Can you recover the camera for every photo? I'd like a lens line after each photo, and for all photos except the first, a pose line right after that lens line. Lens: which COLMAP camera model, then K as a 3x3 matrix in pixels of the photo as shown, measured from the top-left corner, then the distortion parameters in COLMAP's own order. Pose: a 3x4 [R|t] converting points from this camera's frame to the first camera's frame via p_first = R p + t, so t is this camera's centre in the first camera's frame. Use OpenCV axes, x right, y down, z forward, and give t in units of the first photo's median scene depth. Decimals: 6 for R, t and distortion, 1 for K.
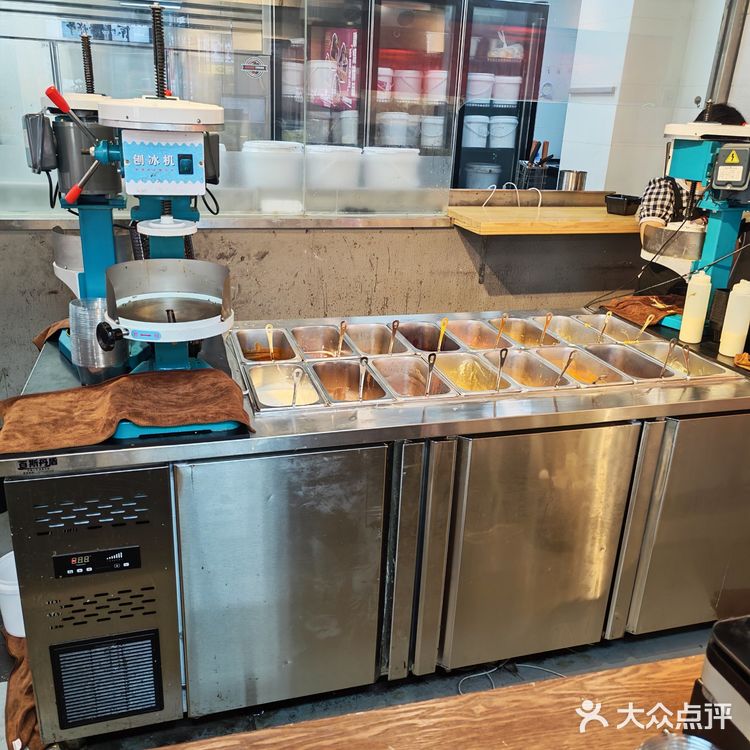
lens RADIAL K [[693.2, 0, 374.2], [0, 693.2, 360.9], [0, 0, 1]] dist [0.001419, 0.007426]
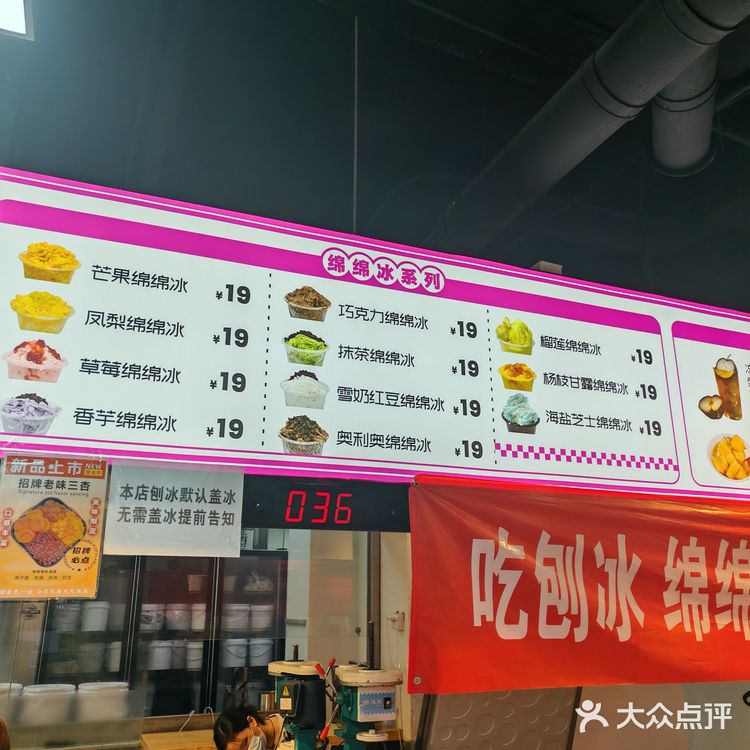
lens RADIAL K [[697.7, 0, 360.2], [0, 697.7, 373.6], [0, 0, 1]] dist [0.013149, -0.008802]
pose [[0.994816, -0.011753, 0.101013, 0.372409], [0.071376, 0.788226, -0.611233, 0.046020], [-0.072438, 0.615274, 0.784978, -0.334723]]
